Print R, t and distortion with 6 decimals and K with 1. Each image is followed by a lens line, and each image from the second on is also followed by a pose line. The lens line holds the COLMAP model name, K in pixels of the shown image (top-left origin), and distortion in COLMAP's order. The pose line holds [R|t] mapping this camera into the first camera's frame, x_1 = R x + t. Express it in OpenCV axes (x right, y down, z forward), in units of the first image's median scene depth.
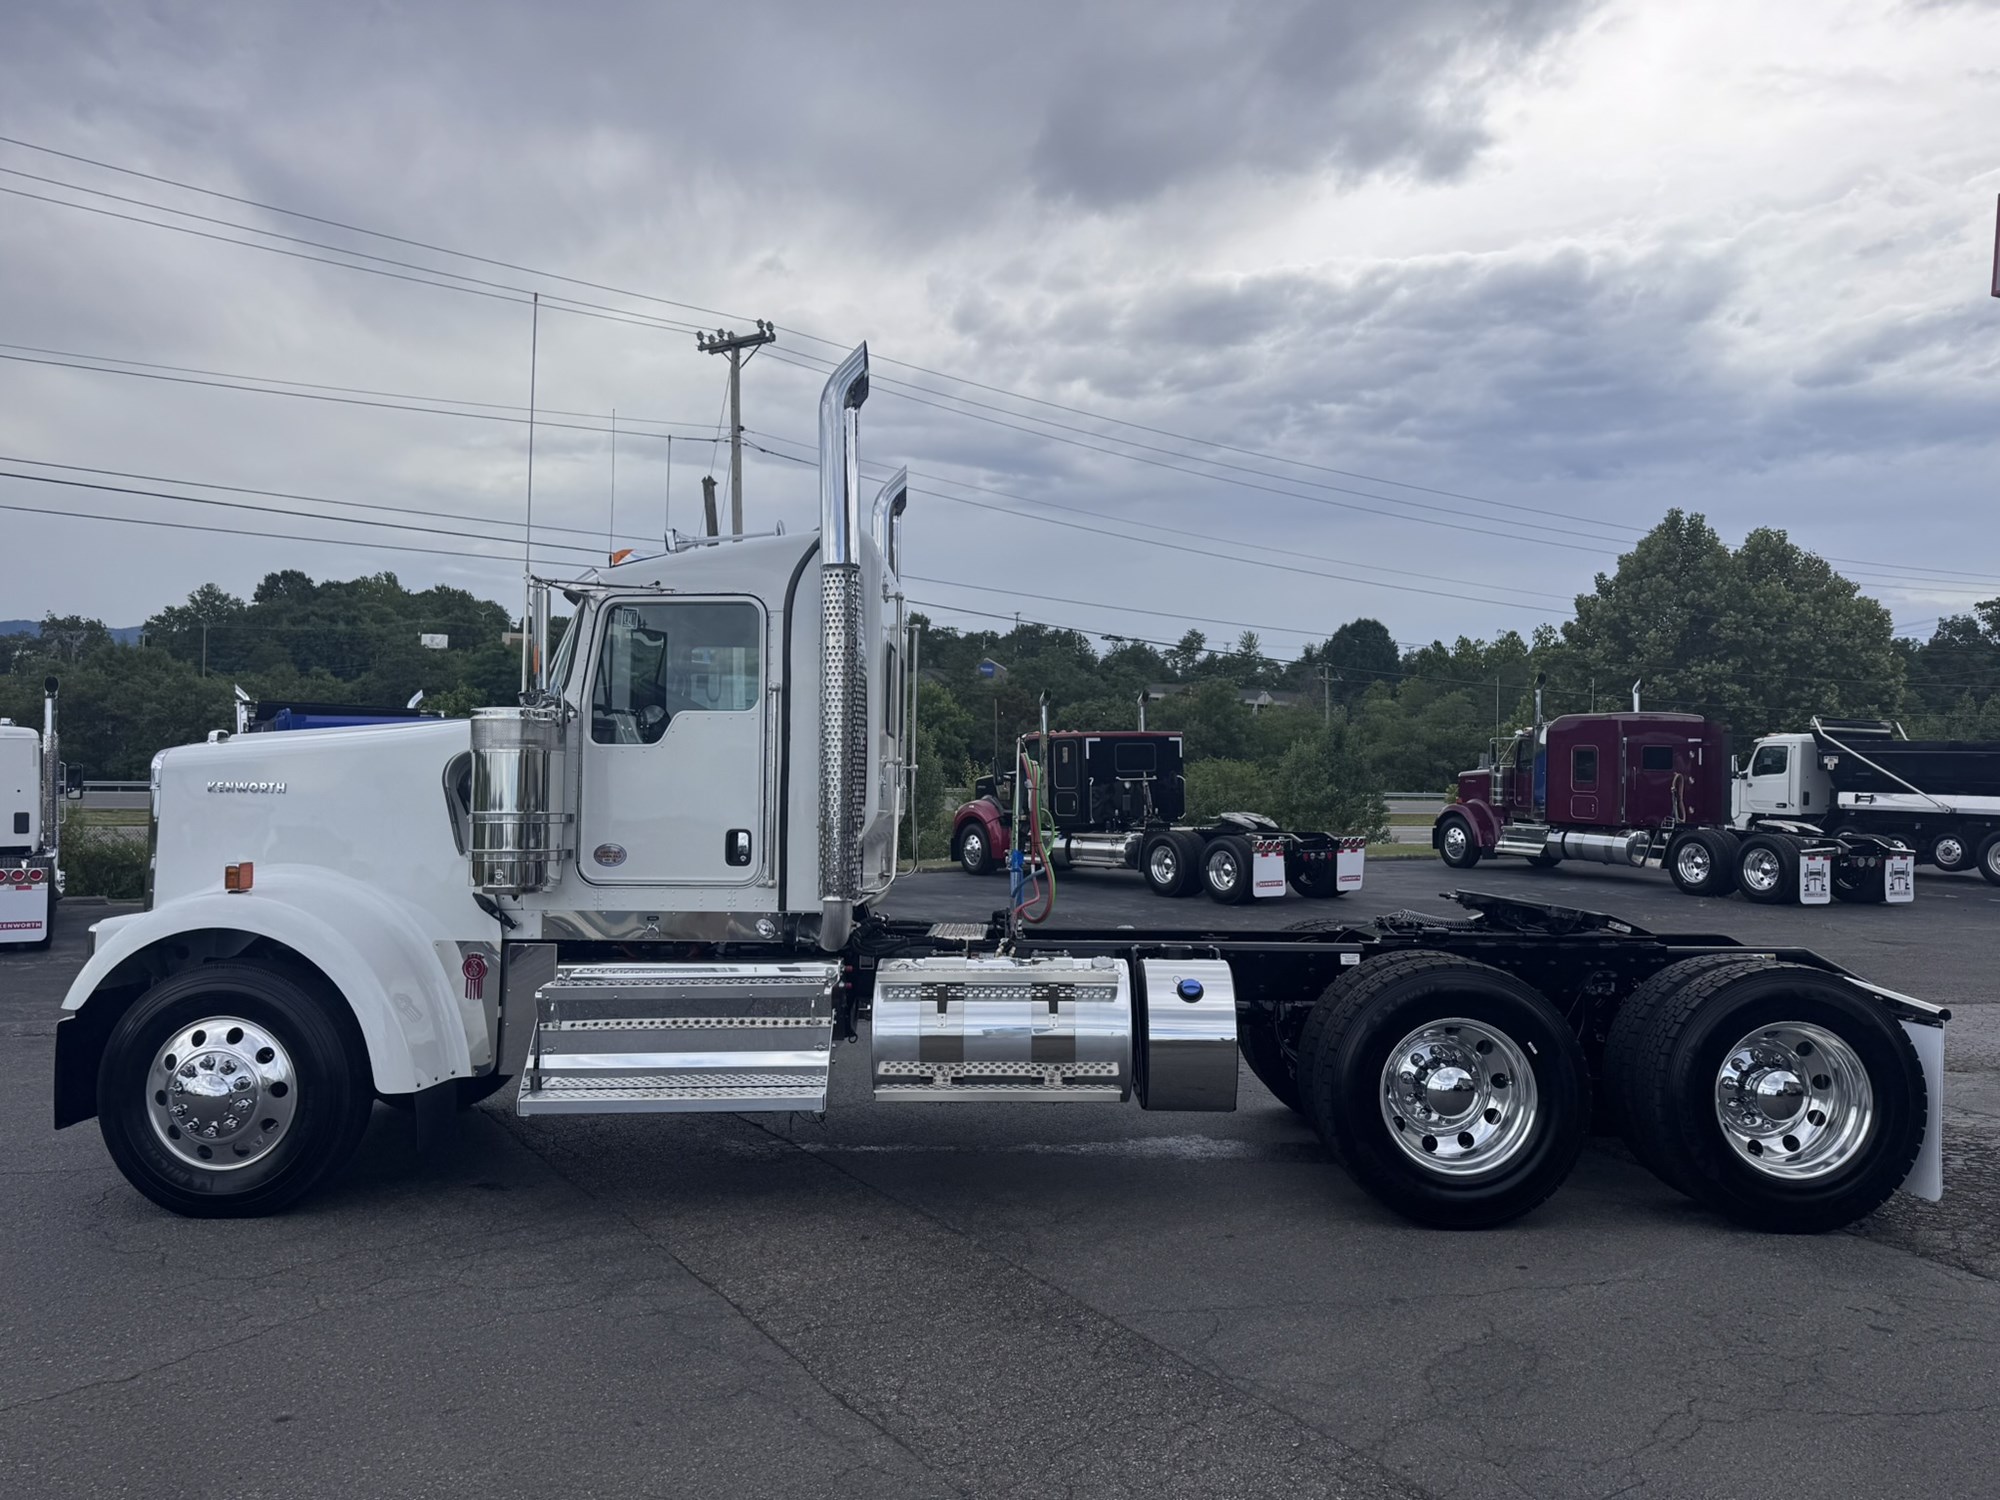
lens RADIAL K [[1627.8, 0, 973.6], [0, 1627.8, 763.6], [0, 0, 1]] dist [0.000793, -0.006217]
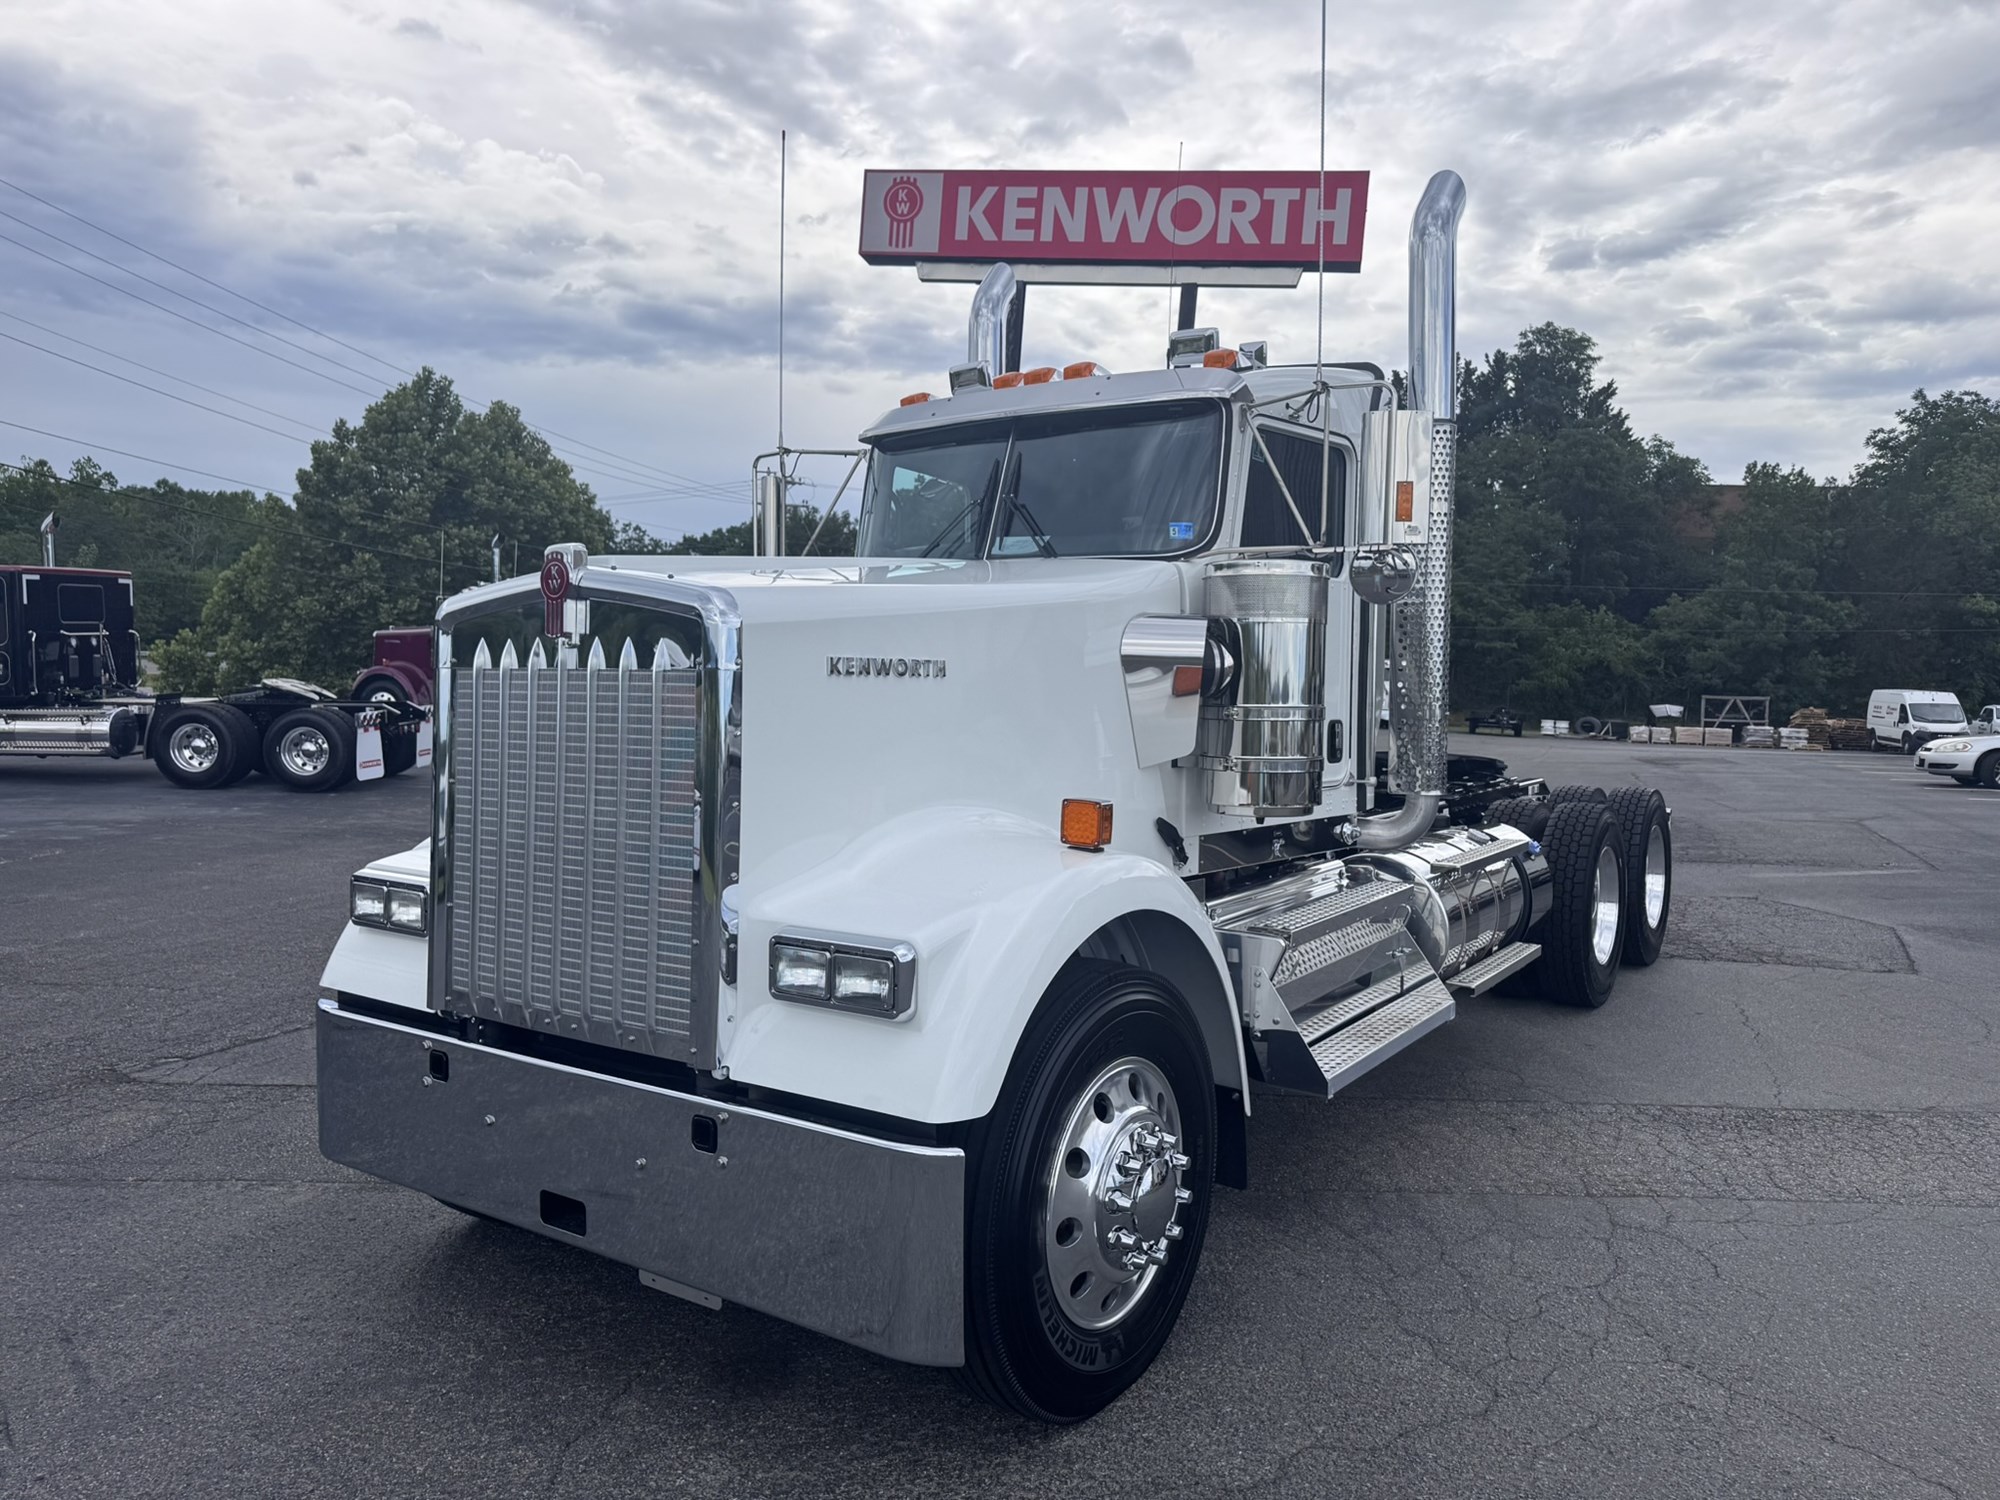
lens RADIAL K [[1627.8, 0, 973.6], [0, 1627.8, 763.6], [0, 0, 1]] dist [0.000793, -0.006217]
pose [[0.447645, -0.051110, 0.892750, -0.326443], [-0.029401, 0.996984, 0.071819, 0.002768], [-0.893728, -0.058397, 0.444792, 0.259398]]
